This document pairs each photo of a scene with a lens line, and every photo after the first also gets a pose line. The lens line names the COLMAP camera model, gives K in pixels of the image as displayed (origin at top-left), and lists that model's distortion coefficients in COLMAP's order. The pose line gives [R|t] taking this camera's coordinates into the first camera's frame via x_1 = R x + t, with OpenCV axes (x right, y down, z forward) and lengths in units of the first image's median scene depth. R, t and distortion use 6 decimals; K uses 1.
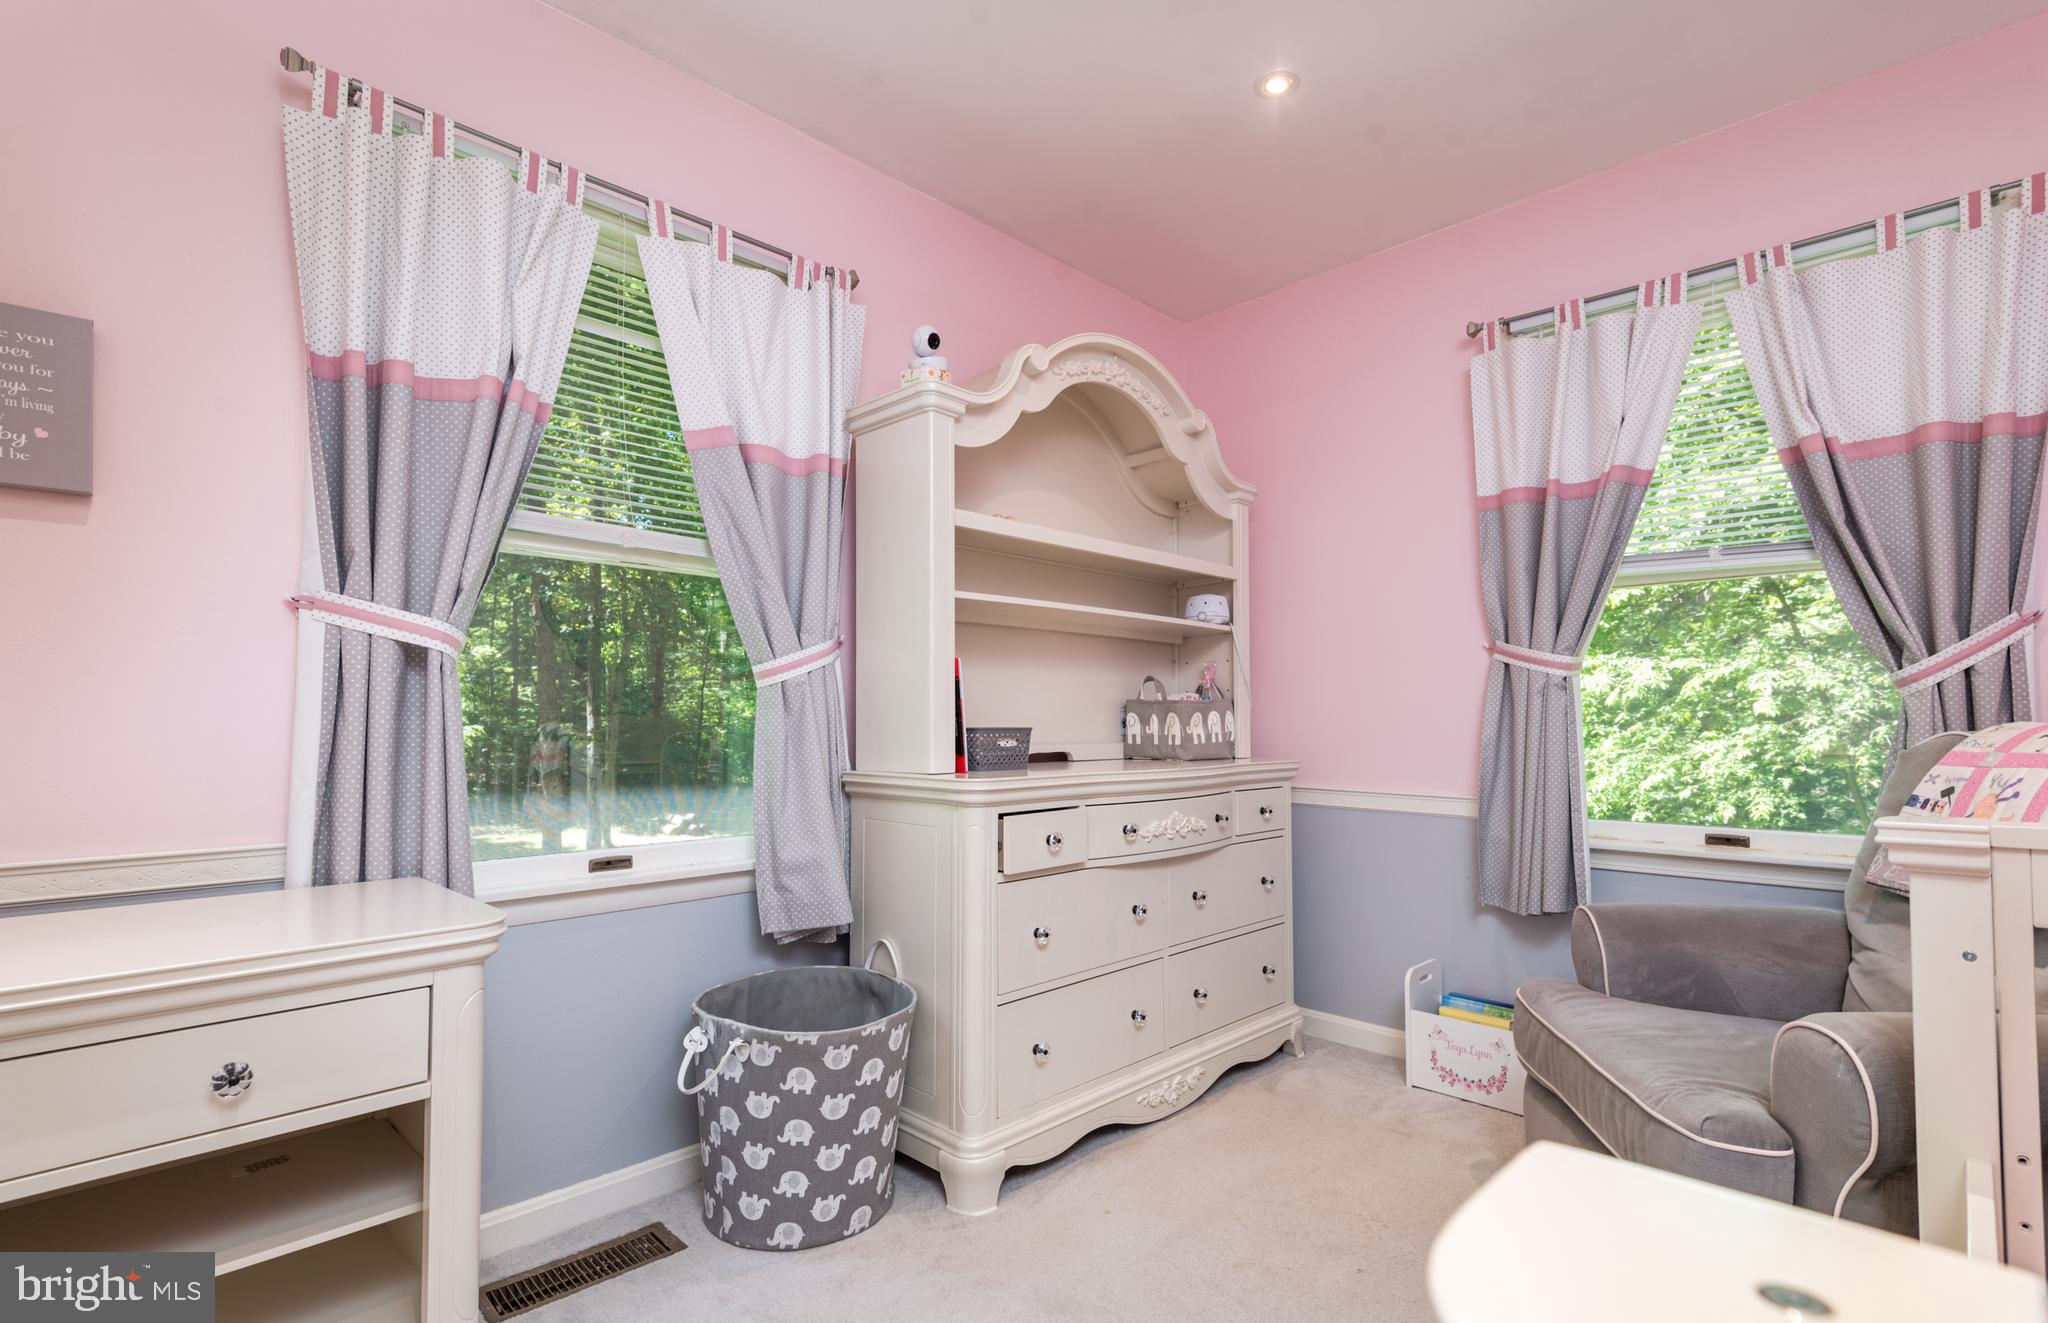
lens RADIAL K [[946.9, 0, 1023.3], [0, 946.9, 695.0], [0, 0, 1]] dist [0.019193, -0.000236]
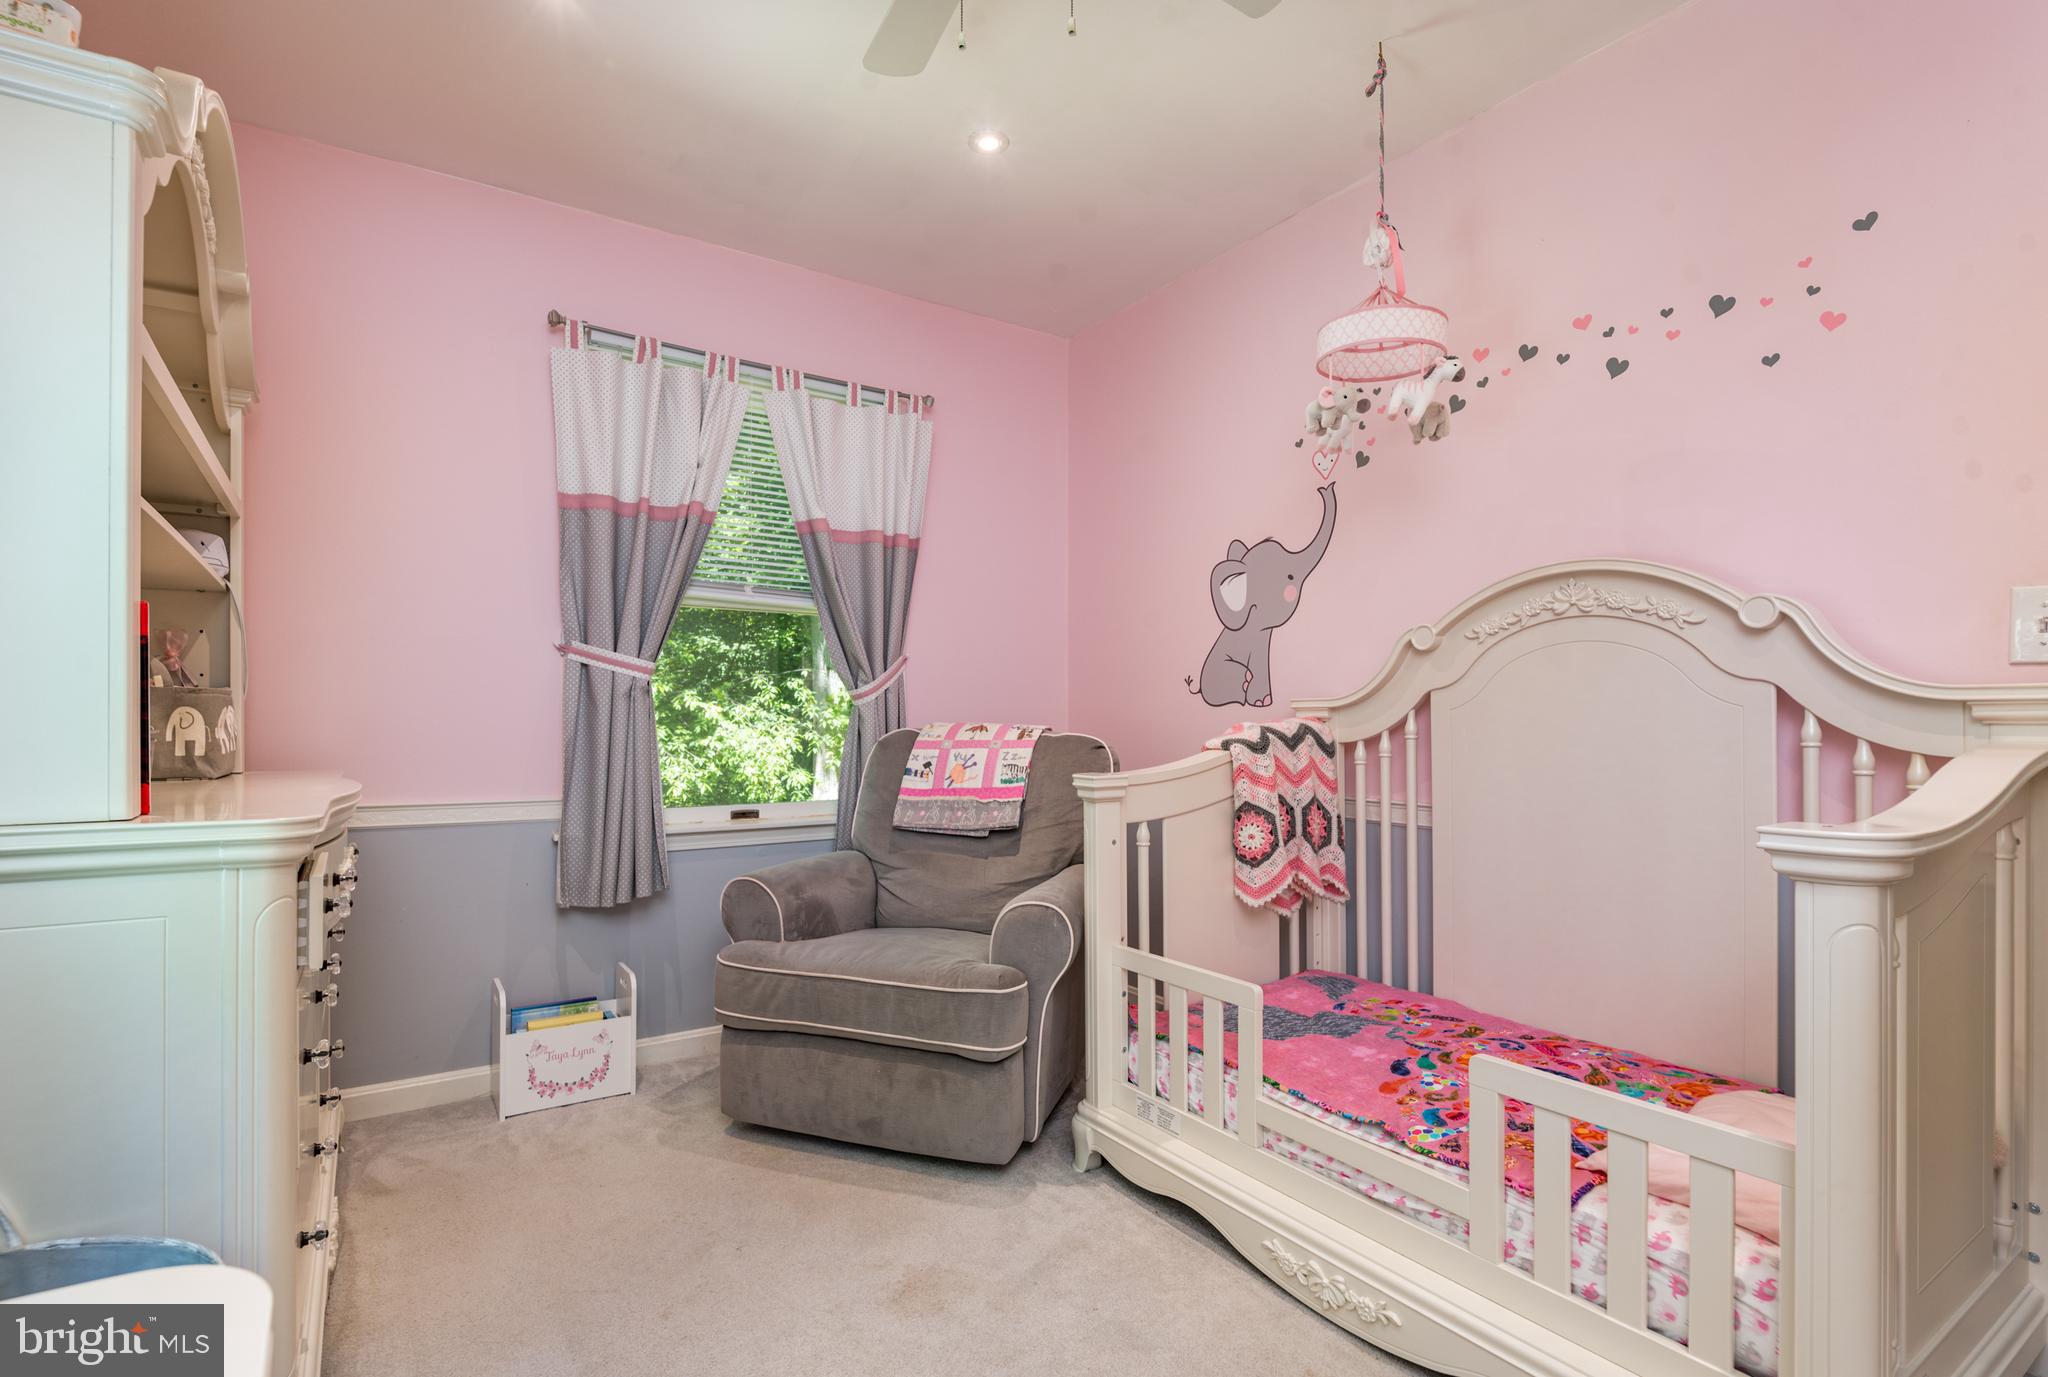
lens RADIAL K [[978.0, 0, 1024.2], [0, 978.0, 712.8], [0, 0, 1]] dist [0.023434, -0.023568]
pose [[0.201700, 0.011216, 0.979383, -0.445554], [-0.030068, 0.999534, -0.005254, 0.010536], [-0.978986, -0.028388, 0.201943, 0.346383]]
